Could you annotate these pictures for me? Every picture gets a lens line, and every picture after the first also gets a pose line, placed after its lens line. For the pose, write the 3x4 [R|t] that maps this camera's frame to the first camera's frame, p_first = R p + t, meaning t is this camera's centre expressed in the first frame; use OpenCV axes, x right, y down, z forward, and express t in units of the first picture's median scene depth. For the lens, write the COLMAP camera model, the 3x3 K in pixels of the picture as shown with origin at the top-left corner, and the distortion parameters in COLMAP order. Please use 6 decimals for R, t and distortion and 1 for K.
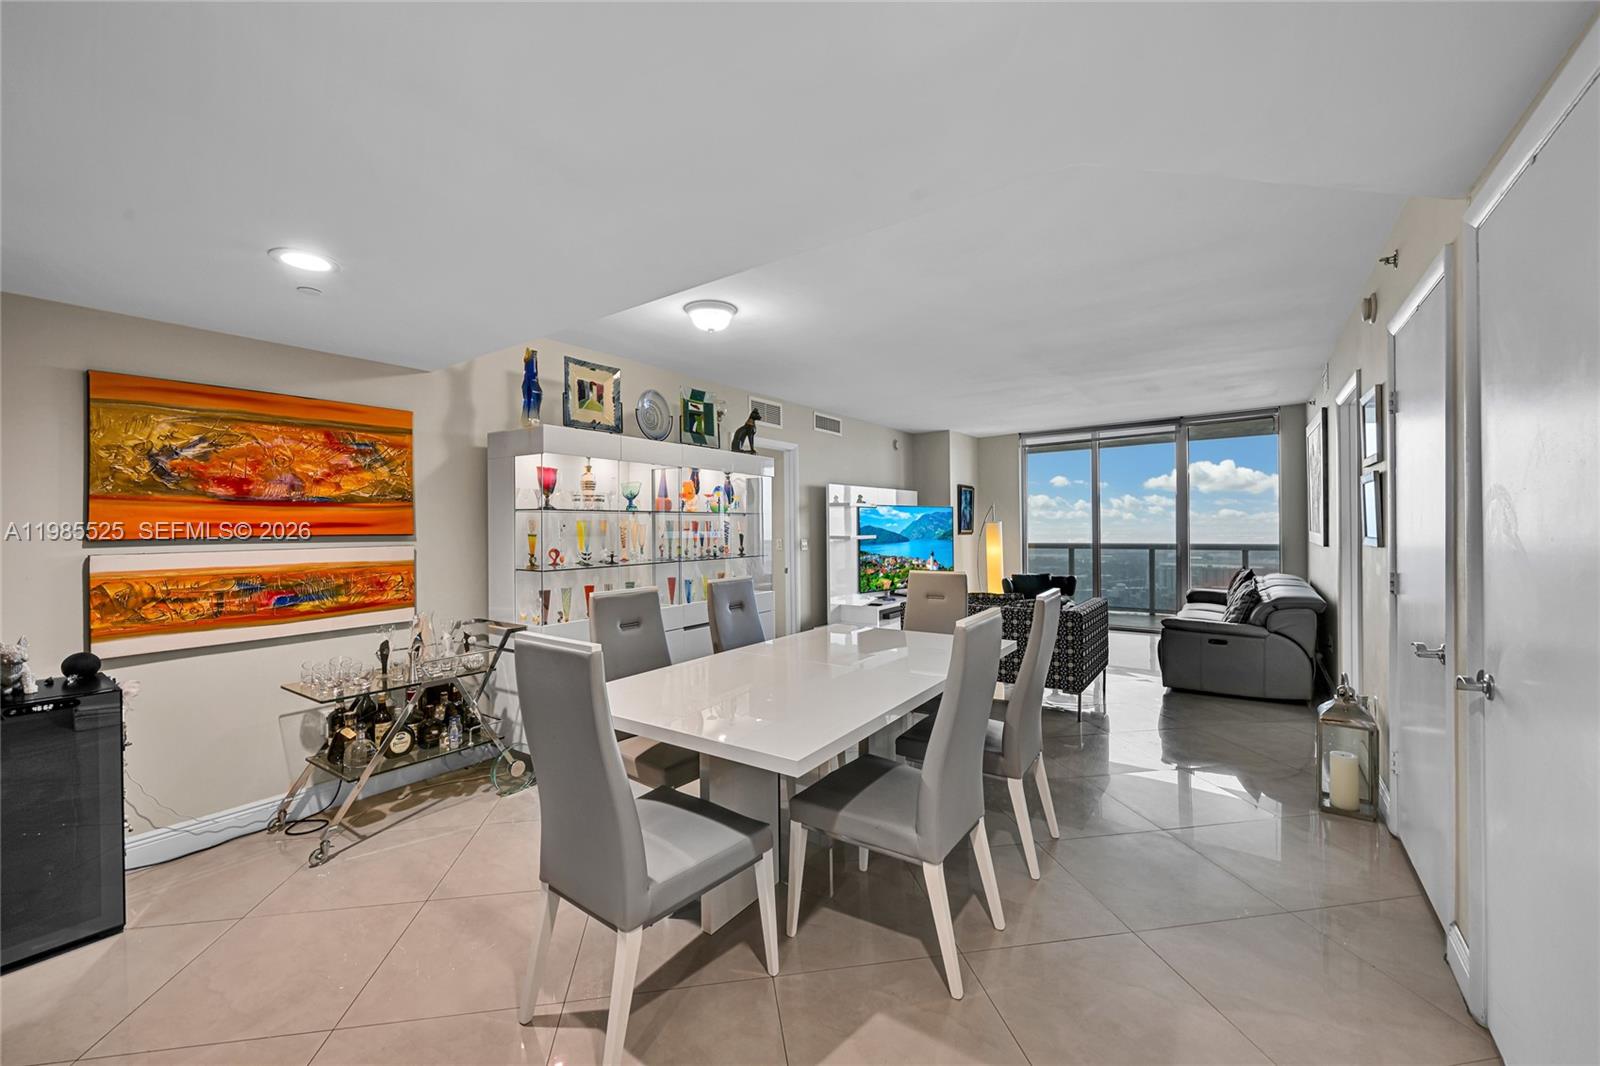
lens RADIAL K [[623.5, 0, 796.7], [0, 623.5, 527.1], [0, 0, 1]] dist [-0.000638, 0.000056]
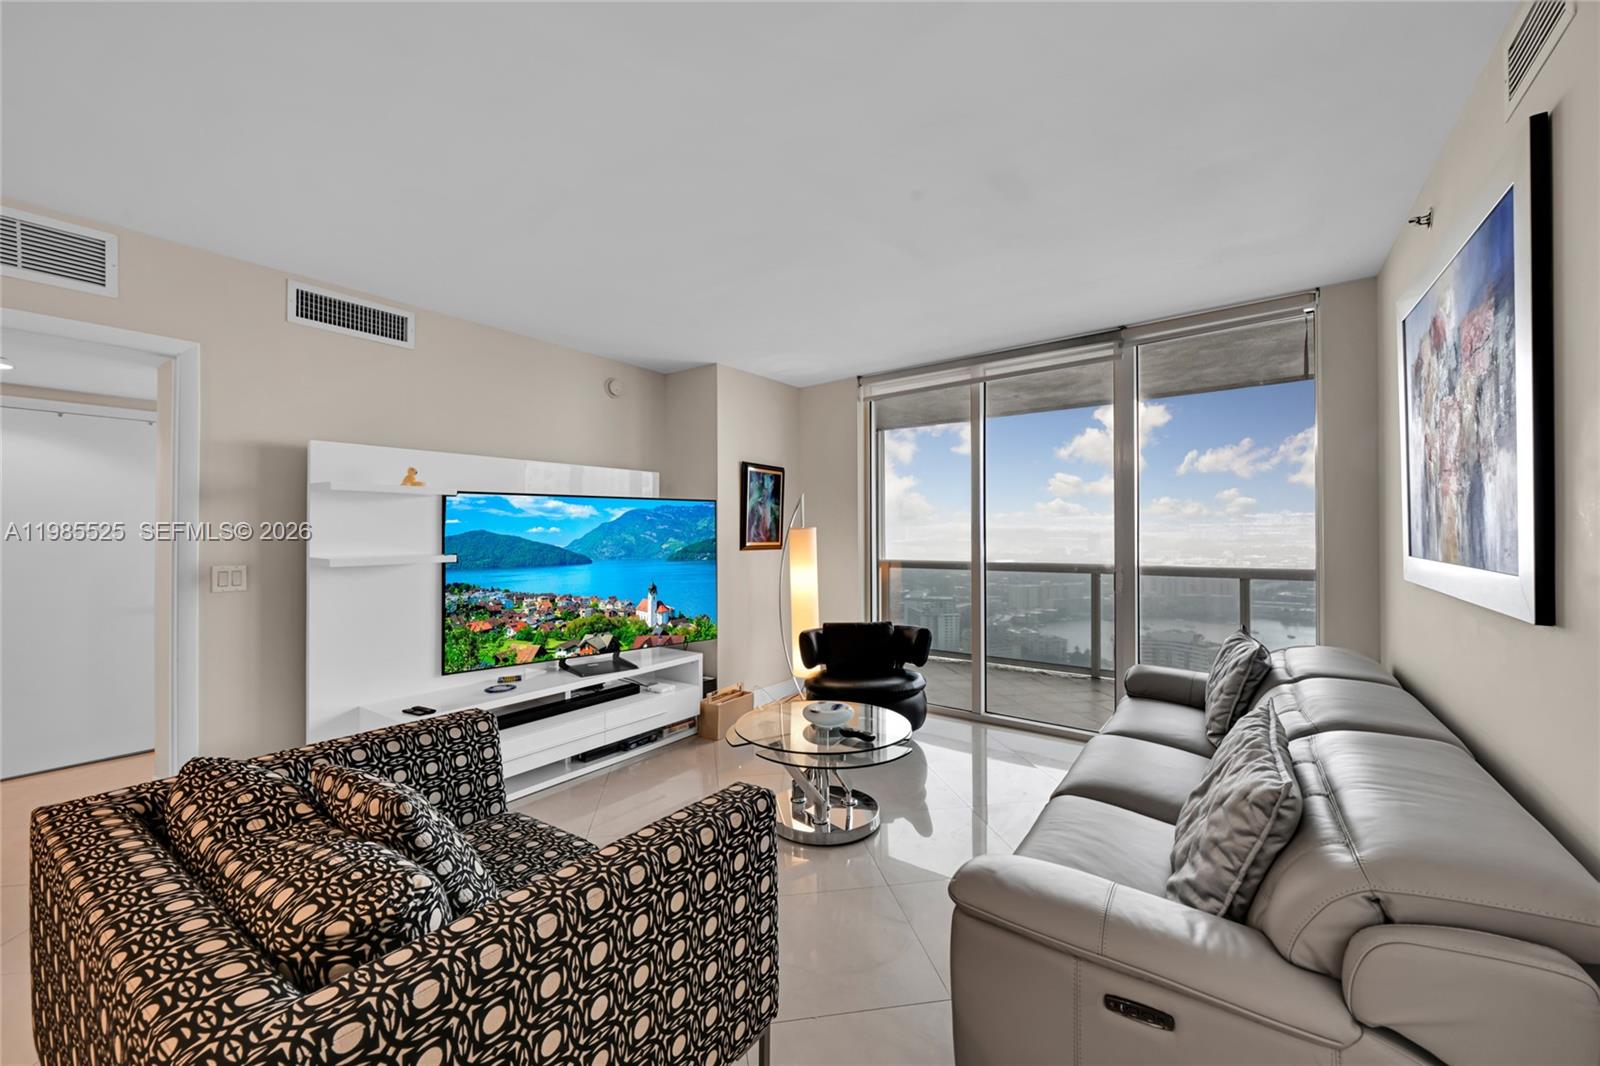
lens RADIAL K [[623.5, 0, 796.7], [0, 623.5, 527.1], [0, 0, 1]] dist [-0.000638, 0.000056]
pose [[0.999990, 0.004288, 0.001156, 0.371576], [-0.004280, 0.999967, -0.006884, -0.005599], [-0.001186, 0.006879, 0.999976, 0.517602]]
